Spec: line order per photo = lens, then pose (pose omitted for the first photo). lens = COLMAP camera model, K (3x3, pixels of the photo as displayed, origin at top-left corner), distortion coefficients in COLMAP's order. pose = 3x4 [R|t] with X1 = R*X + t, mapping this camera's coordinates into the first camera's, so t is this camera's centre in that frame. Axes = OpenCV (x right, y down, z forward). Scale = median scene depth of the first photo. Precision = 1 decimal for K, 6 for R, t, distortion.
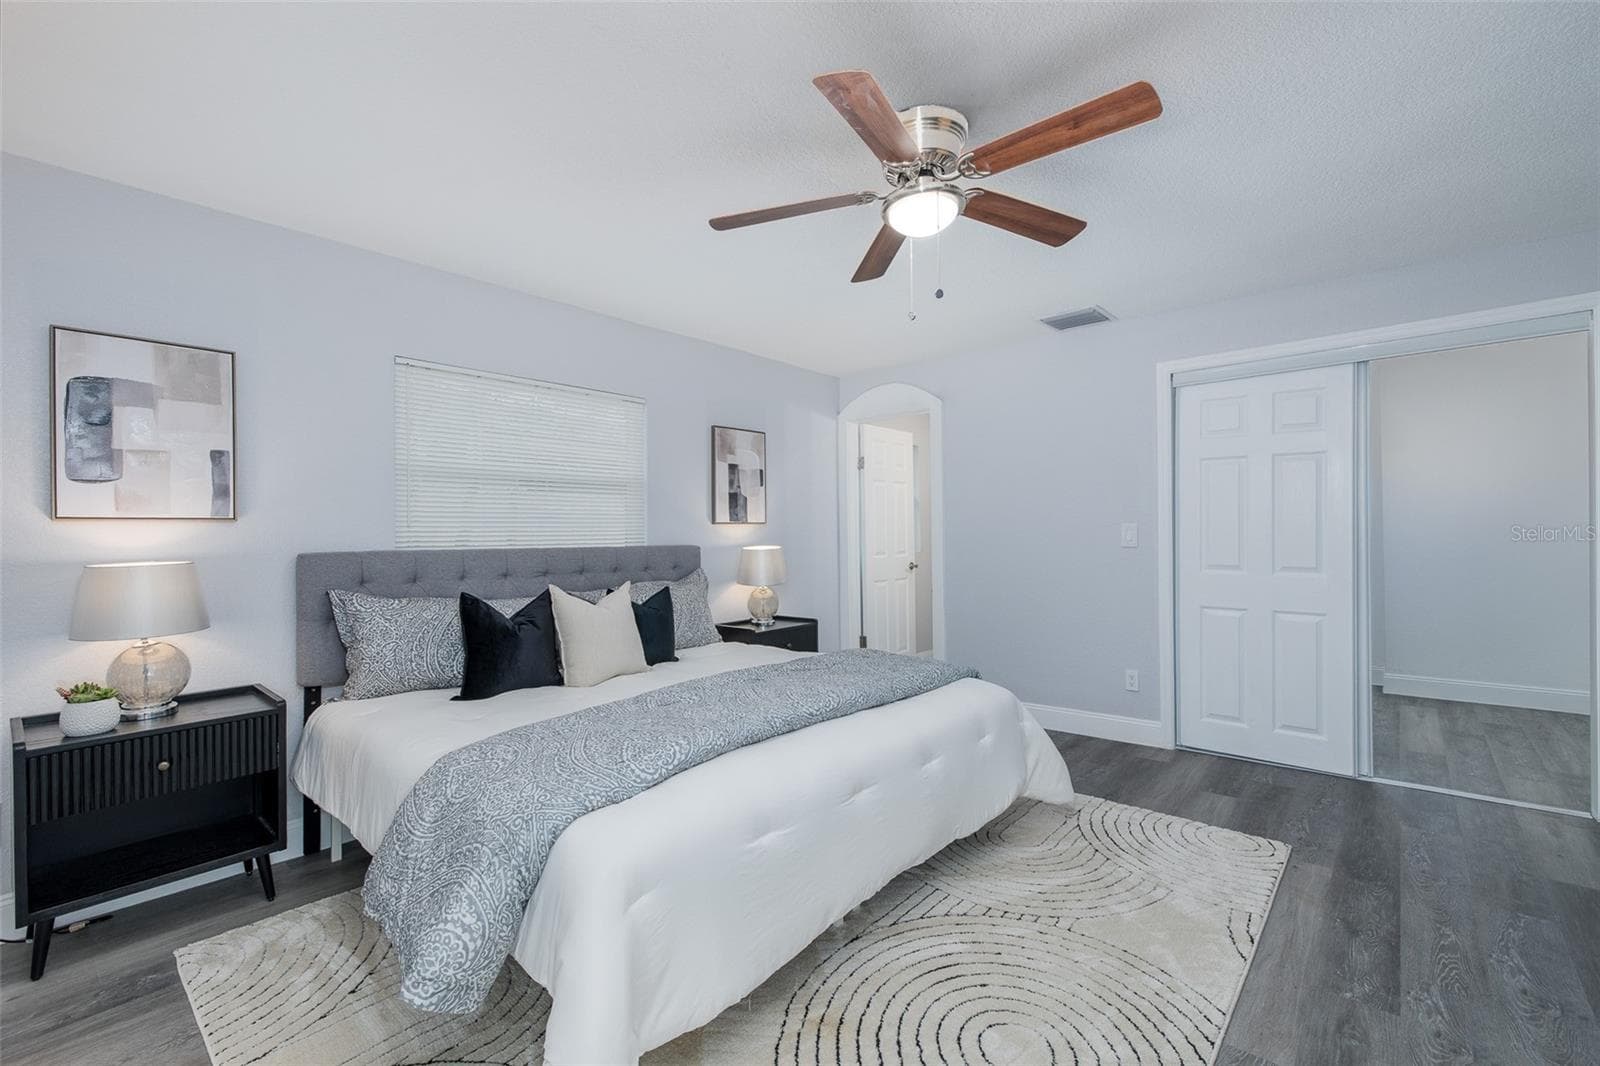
lens RADIAL K [[697.0, 0, 817.8], [0, 697.0, 526.3], [0, 0, 1]] dist [0.022316, -0.000031]
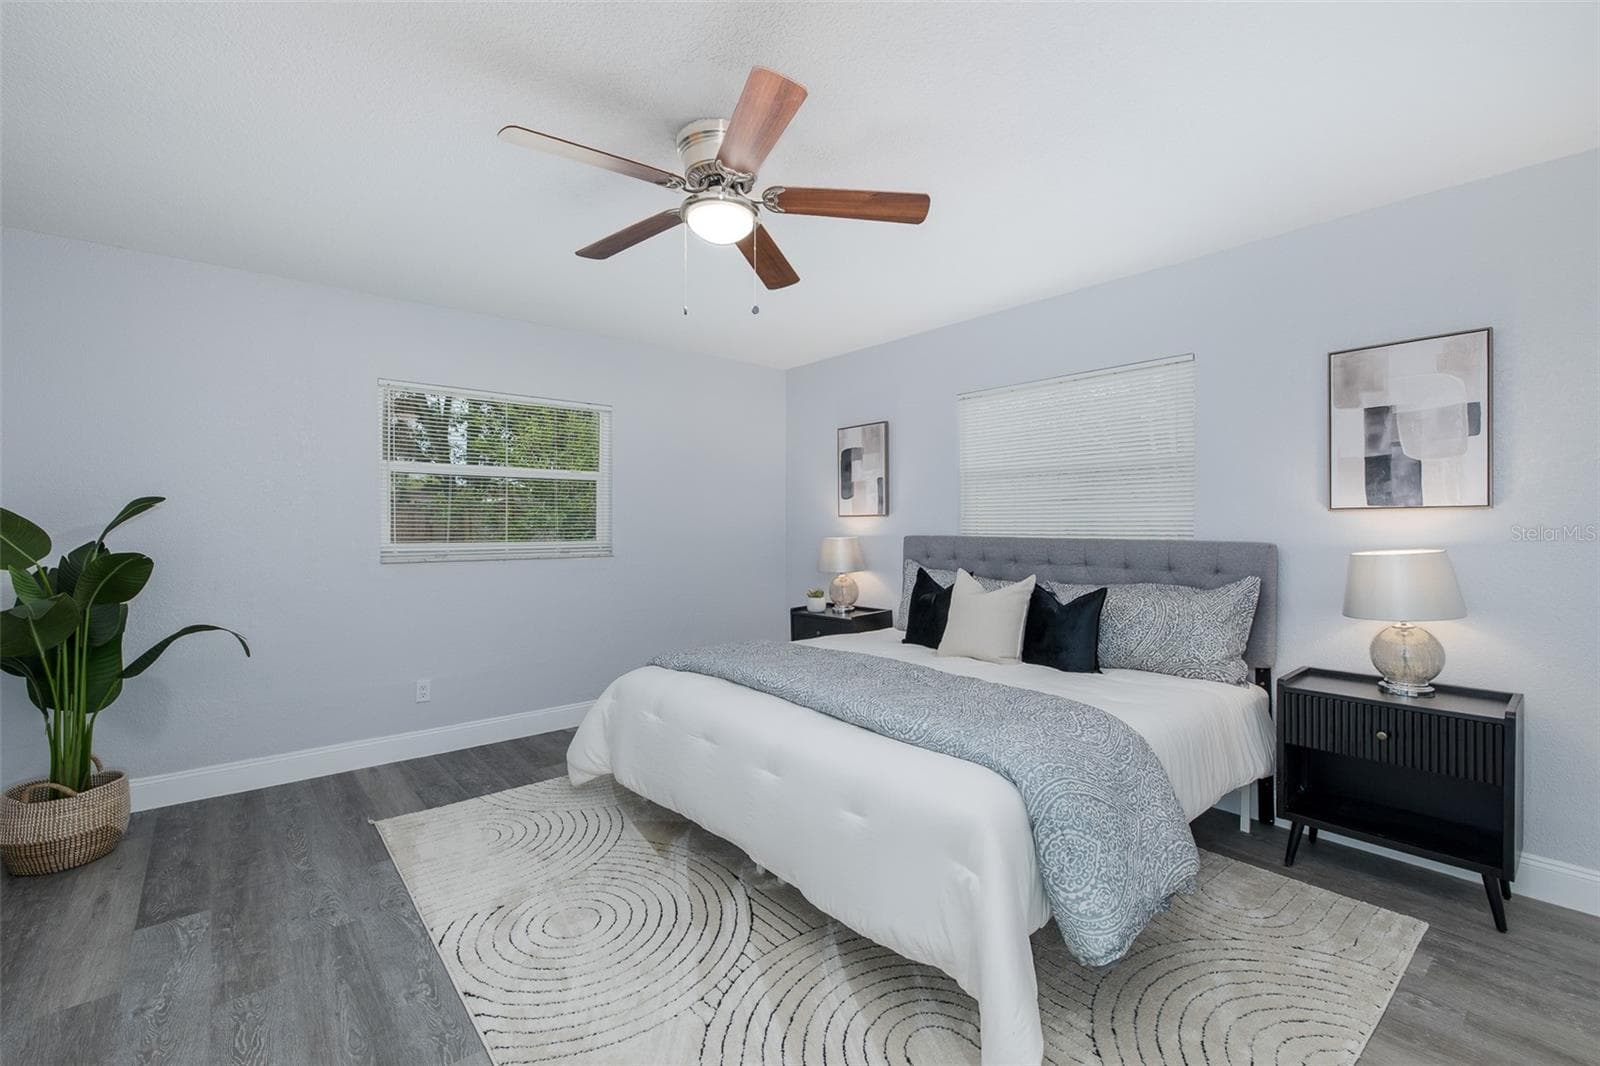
lens RADIAL K [[691.1, 0, 802.7], [0, 691.1, 564.1], [0, 0, 1]] dist [-0.001613, -0.000152]
pose [[-0.175648, 0.060978, -0.982563, 0.601741], [0.006767, 0.998131, 0.060735, 0.004052], [0.984430, 0.004019, -0.175732, 0.704253]]
